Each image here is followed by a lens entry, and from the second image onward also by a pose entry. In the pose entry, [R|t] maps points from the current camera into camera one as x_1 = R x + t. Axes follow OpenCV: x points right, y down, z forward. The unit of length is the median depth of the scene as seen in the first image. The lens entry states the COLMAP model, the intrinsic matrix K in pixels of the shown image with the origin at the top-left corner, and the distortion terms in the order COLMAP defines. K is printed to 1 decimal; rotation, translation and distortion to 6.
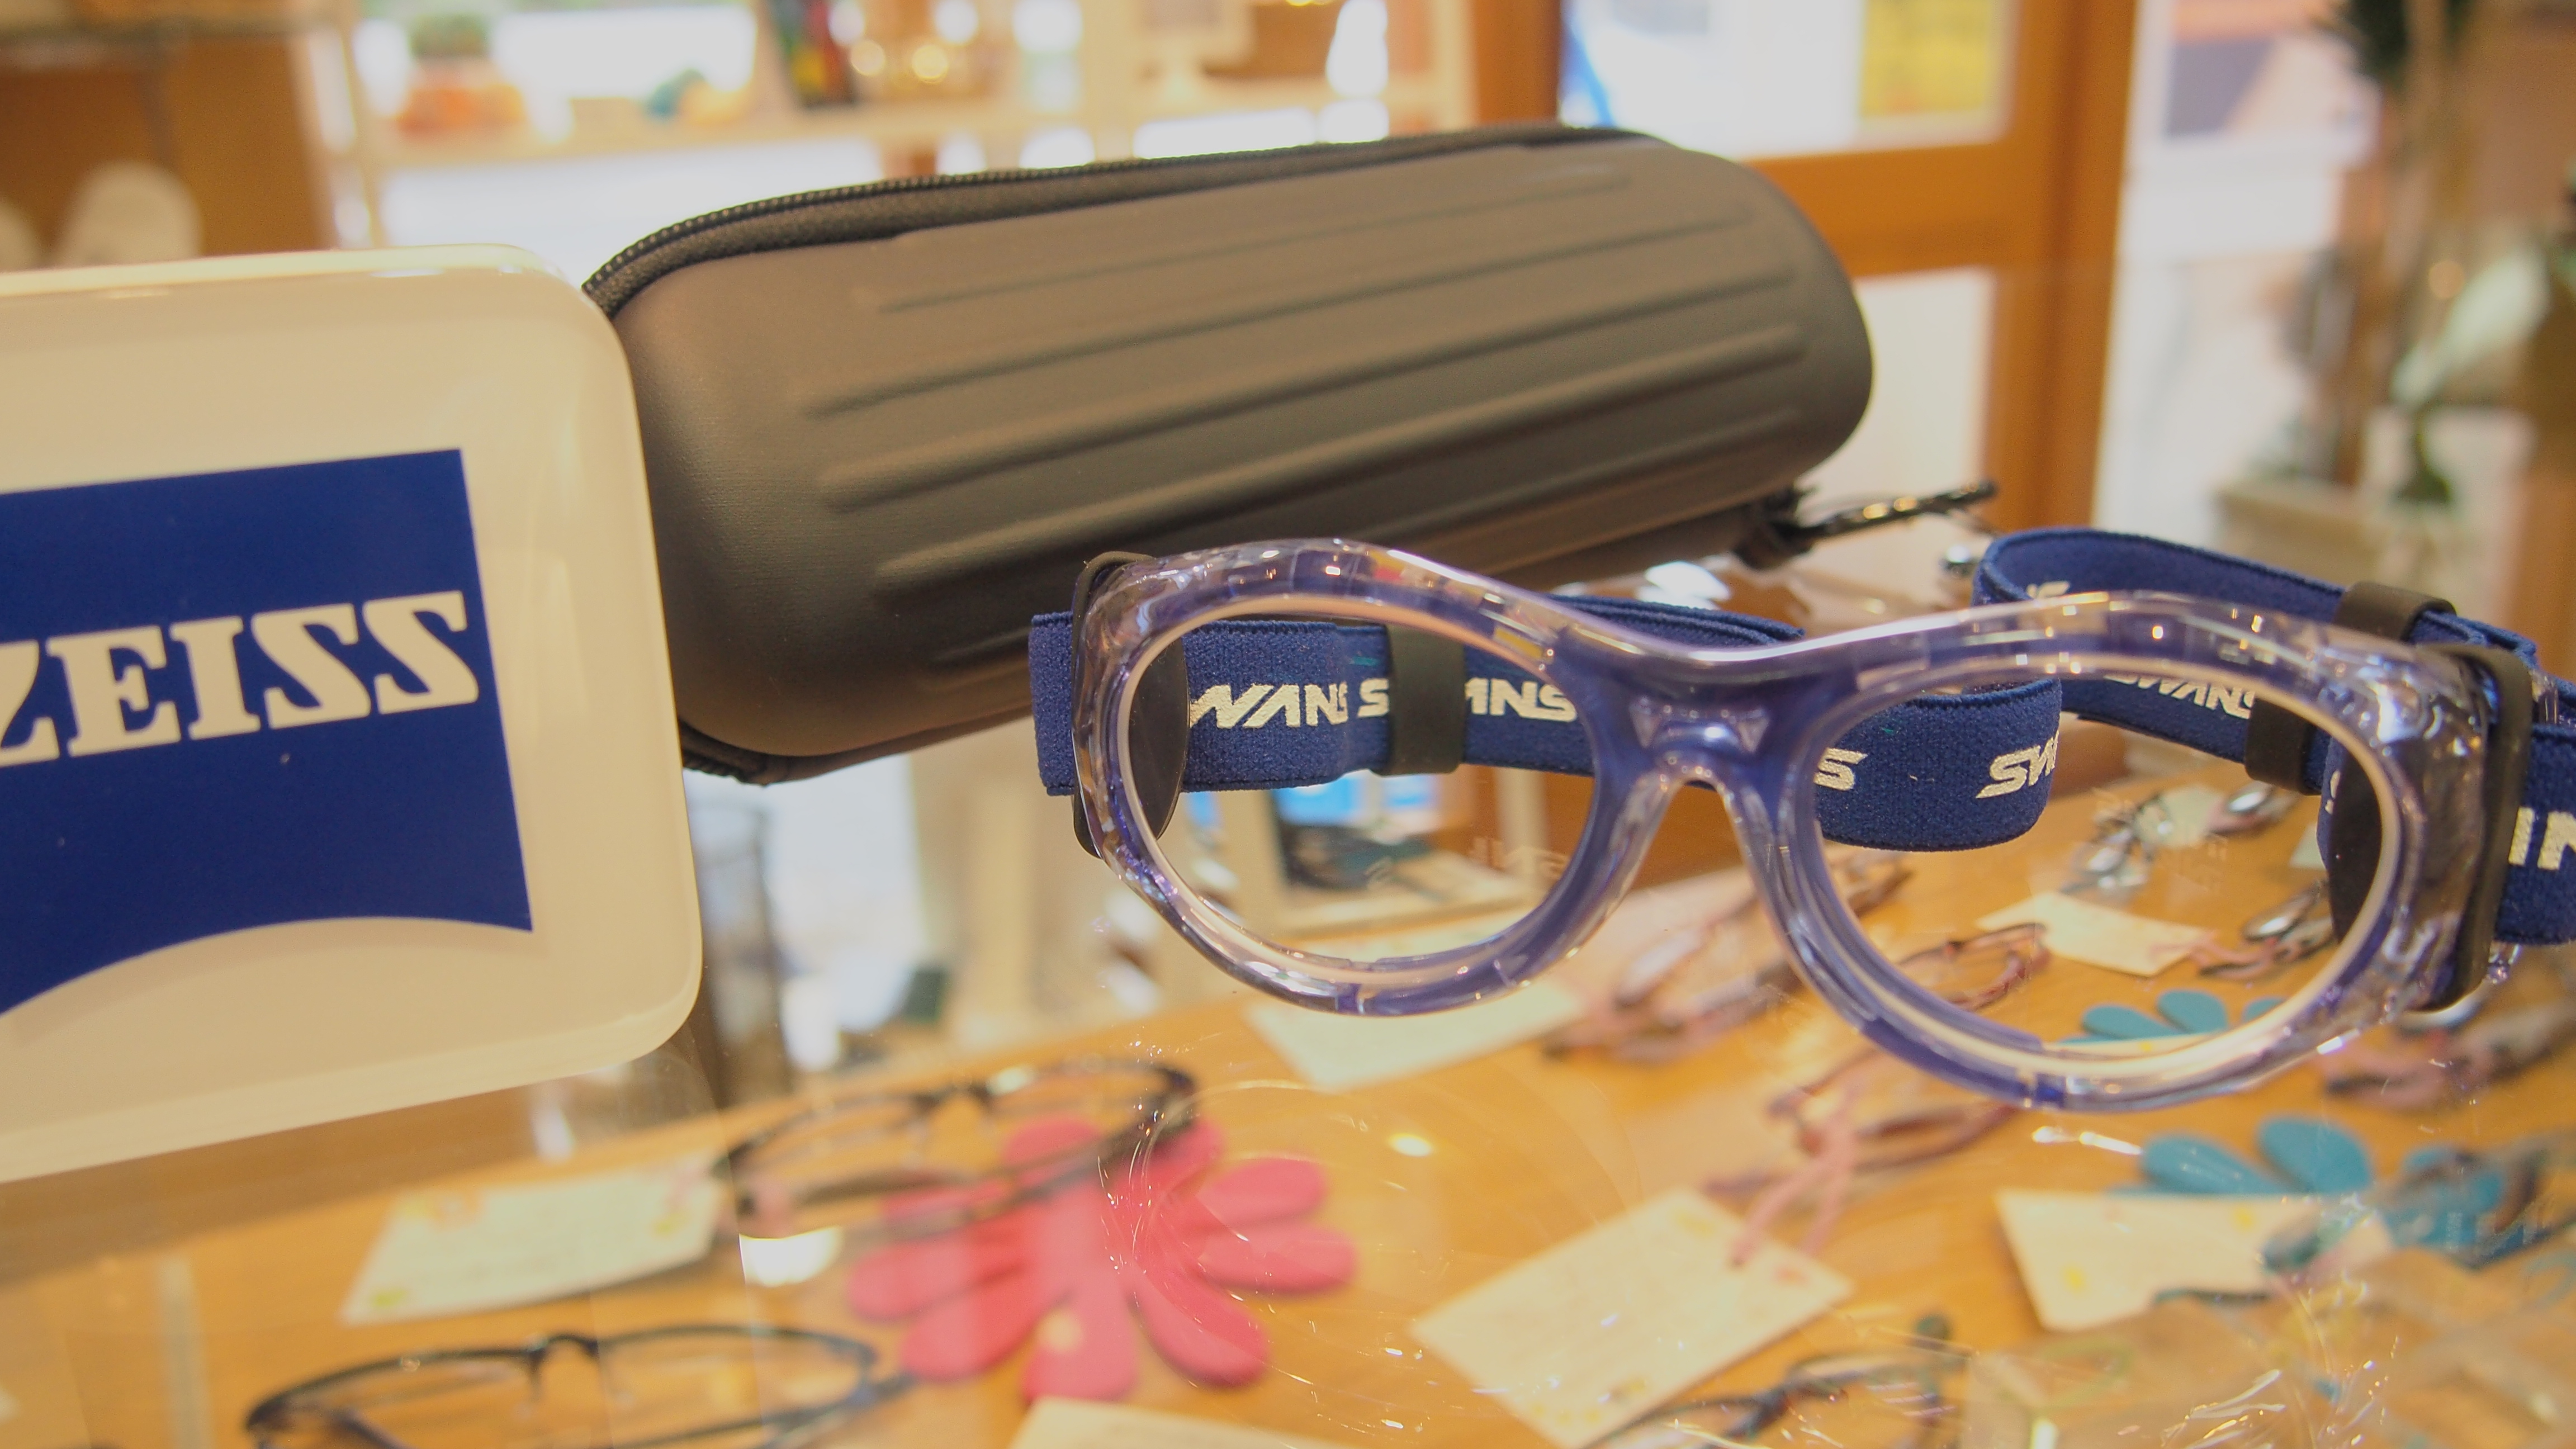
lens RADIAL K [[2192.2, 0, 1283.1], [0, 2192.2, 703.9], [0, 0, 1]] dist [-0.027453, 0.017803]
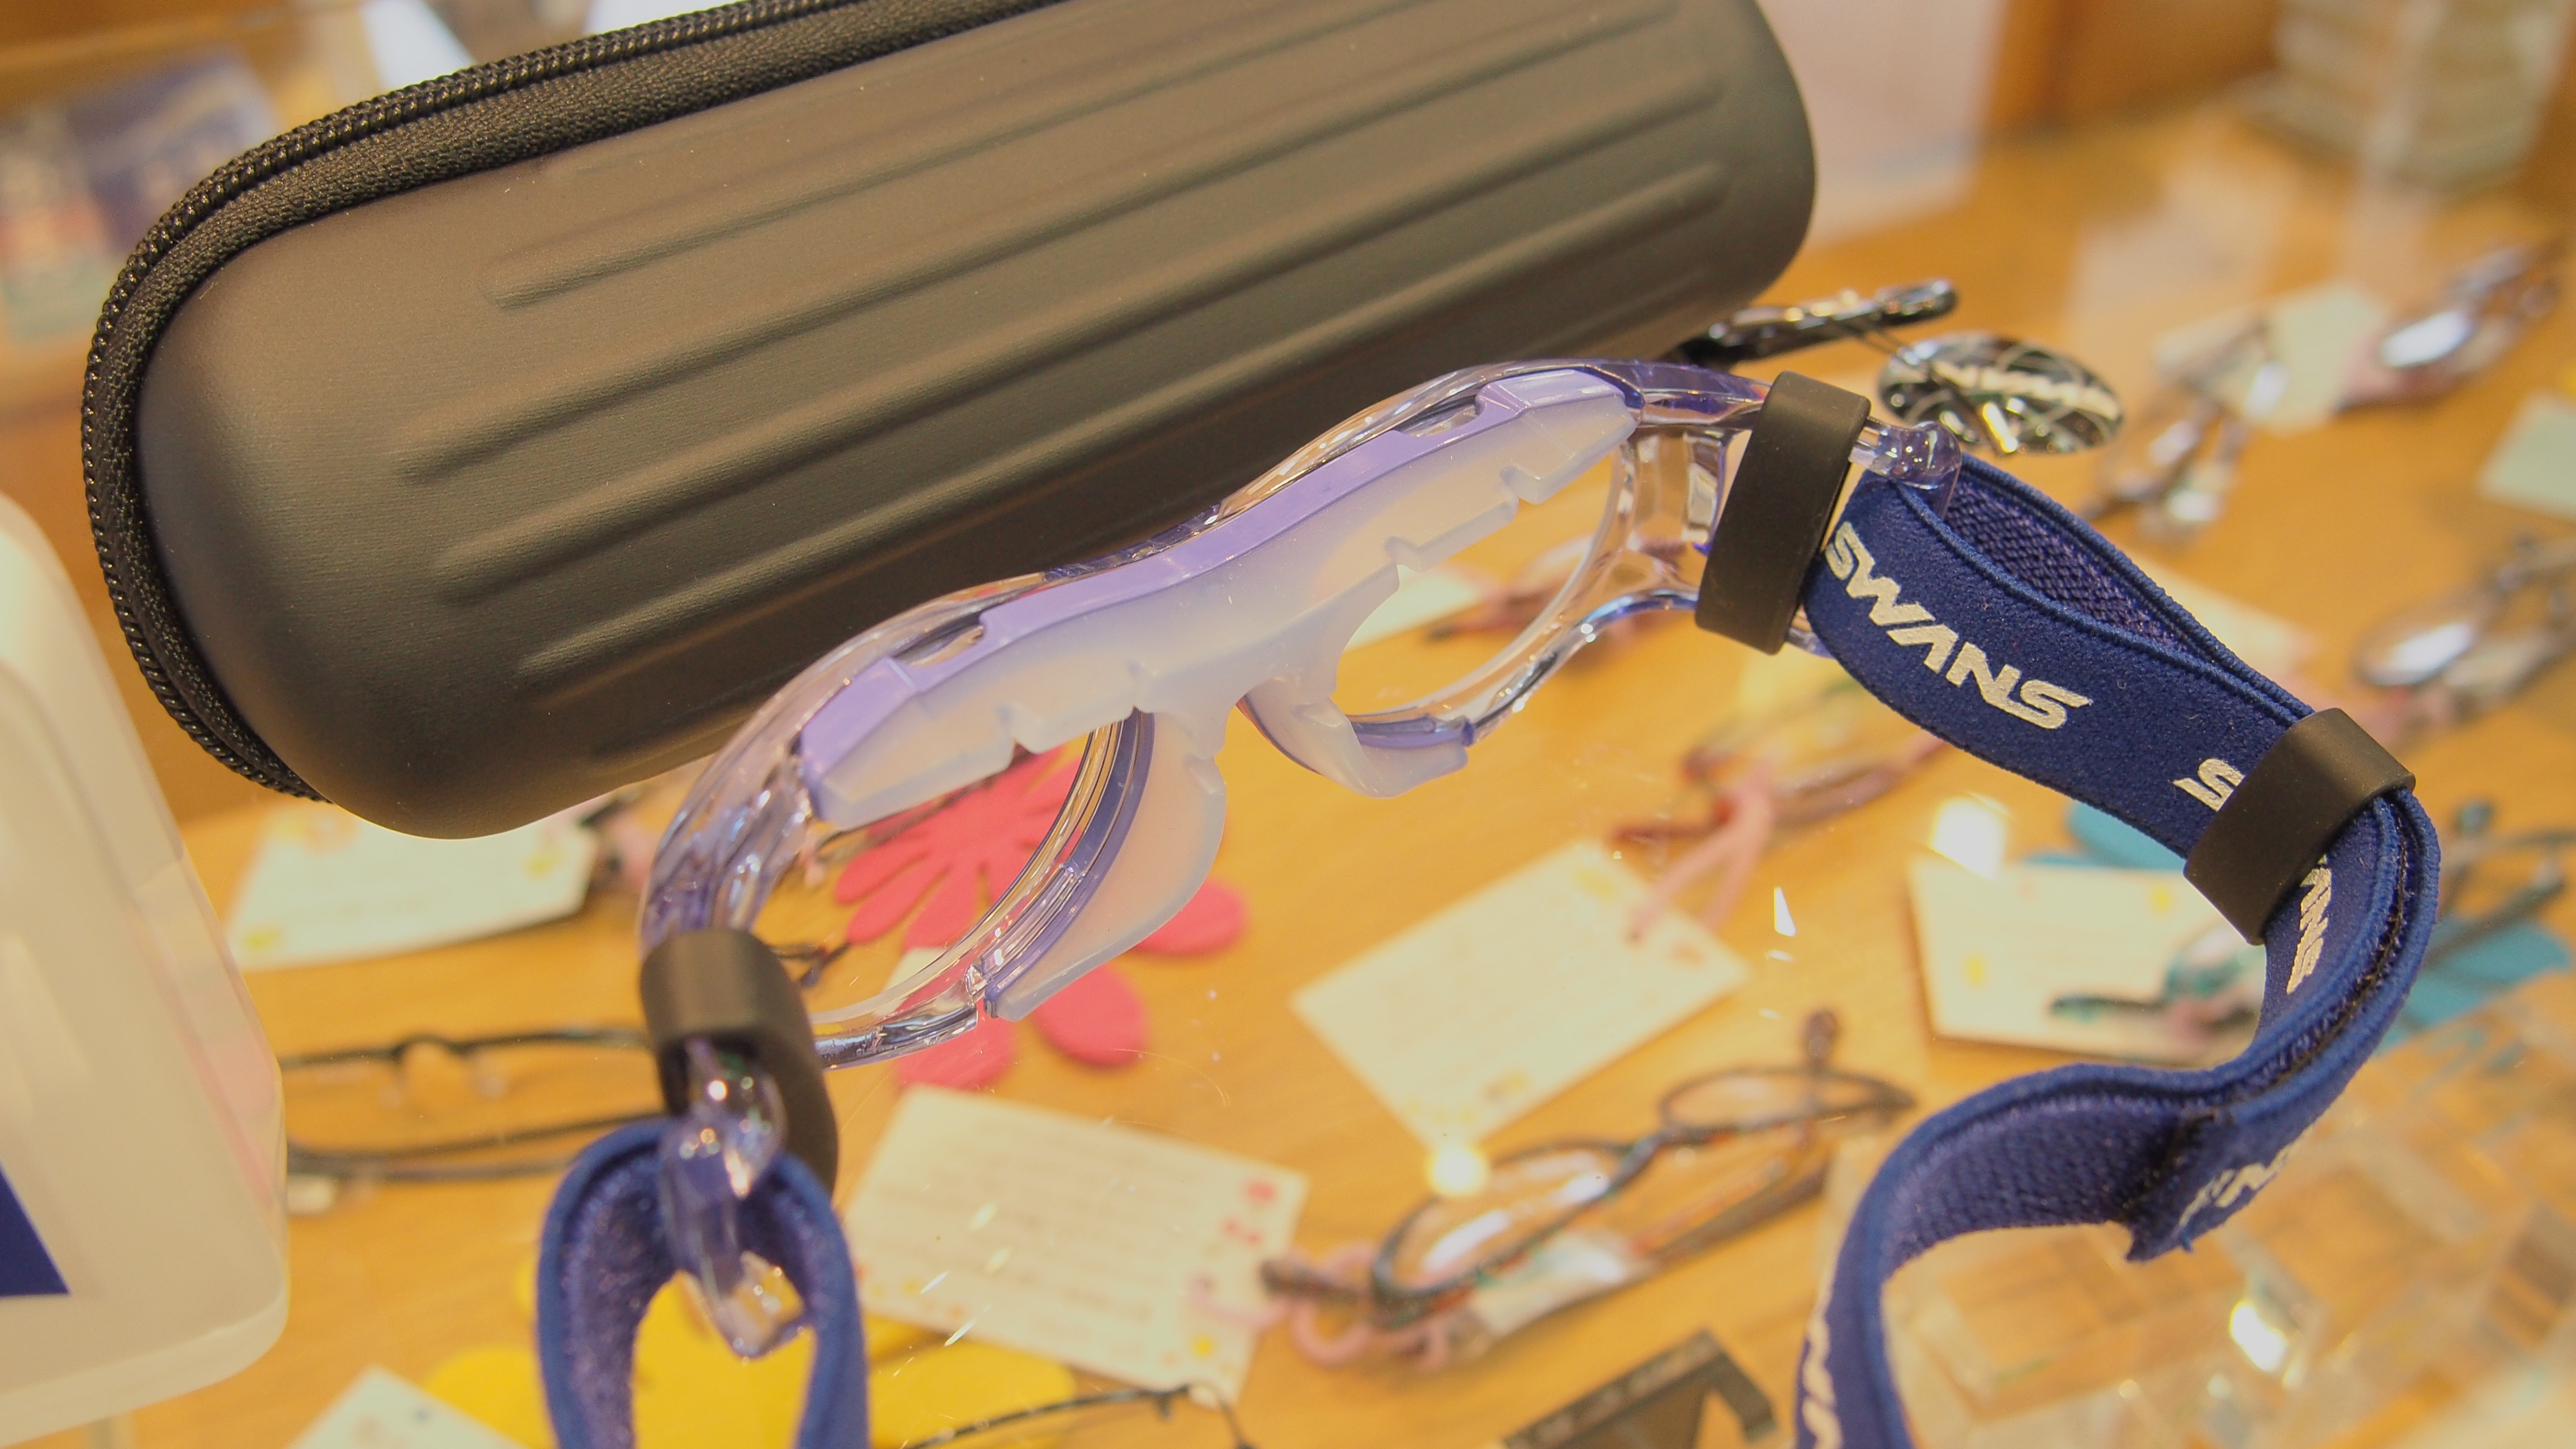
lens RADIAL K [[2192.2, 0, 1281.5], [0, 2192.2, 726.2], [0, 0, 1]] dist [-0.027453, 0.017803]
pose [[0.999892, 0.014681, 0.000731, 0.135766], [-0.014132, 0.946415, 0.322645, -0.414375], [0.004045, -0.322620, 0.946520, 0.295928]]
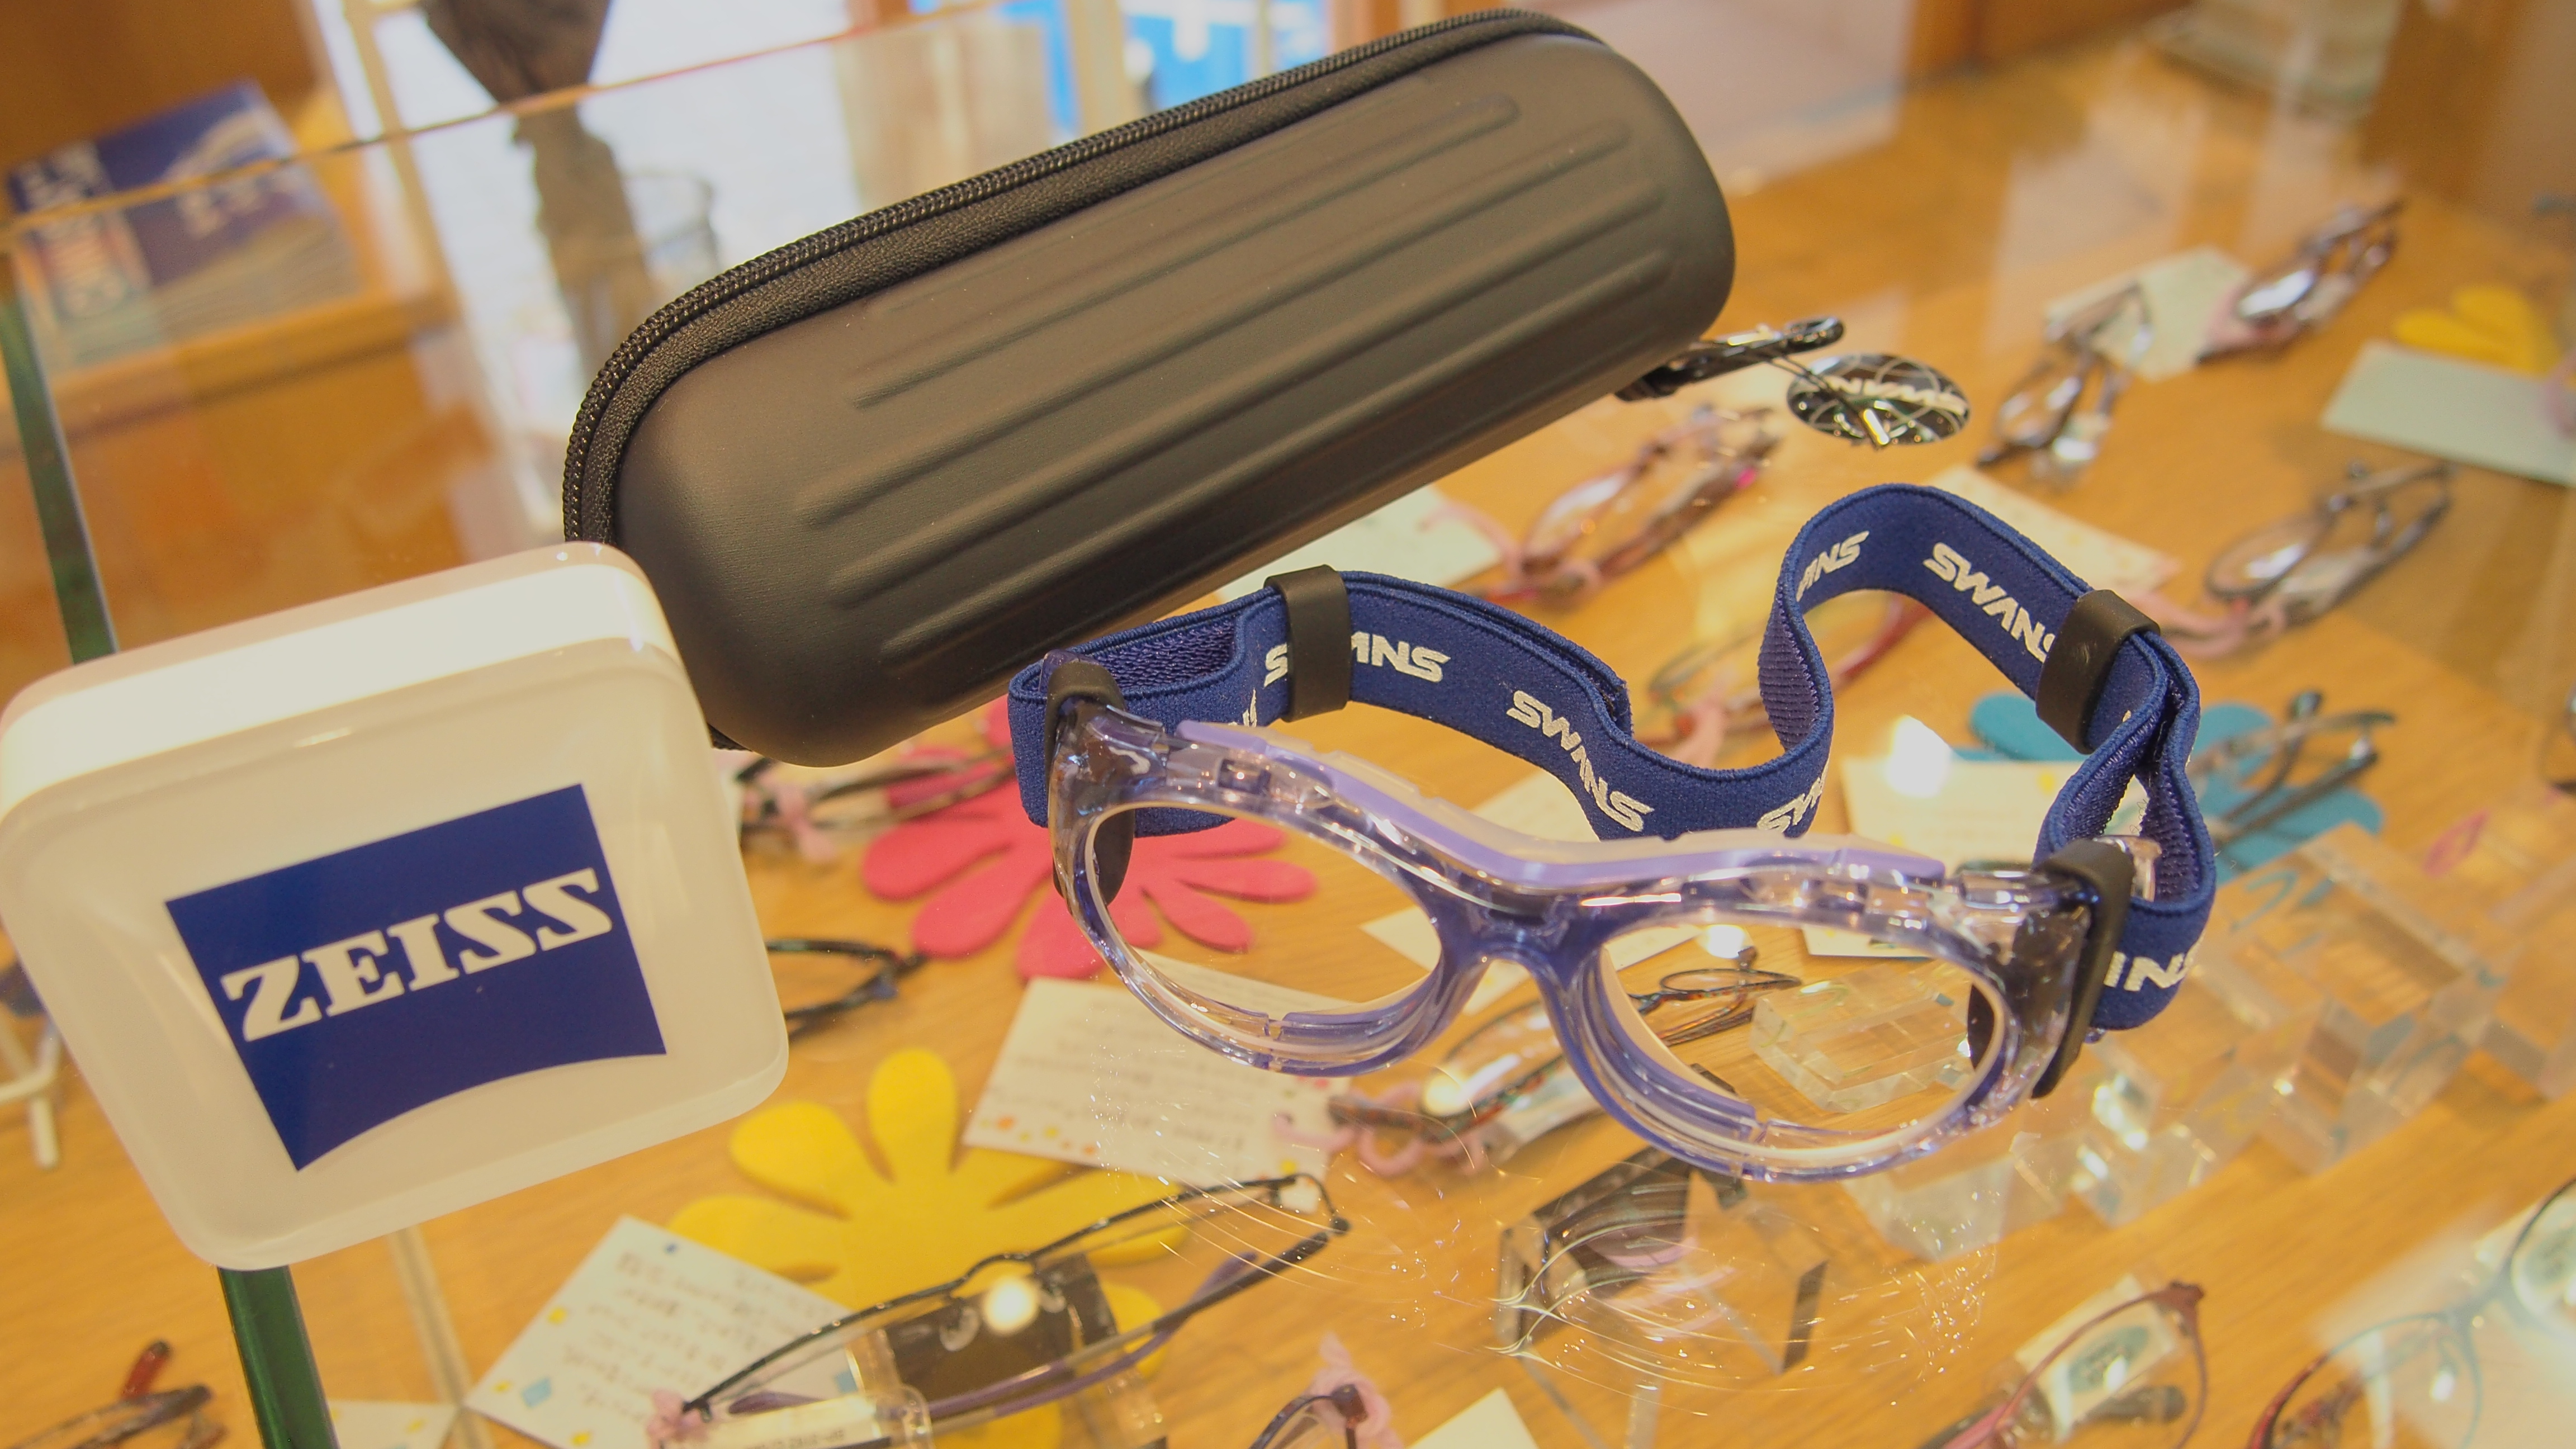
lens RADIAL K [[2192.2, 0, 1284.9], [0, 2192.2, 740.8], [0, 0, 1]] dist [-0.027453, 0.017803]
pose [[0.999411, -0.028258, 0.019448, 0.022405], [0.019617, 0.935889, 0.351749, -0.592431], [-0.028141, -0.351160, 0.935892, -0.235489]]
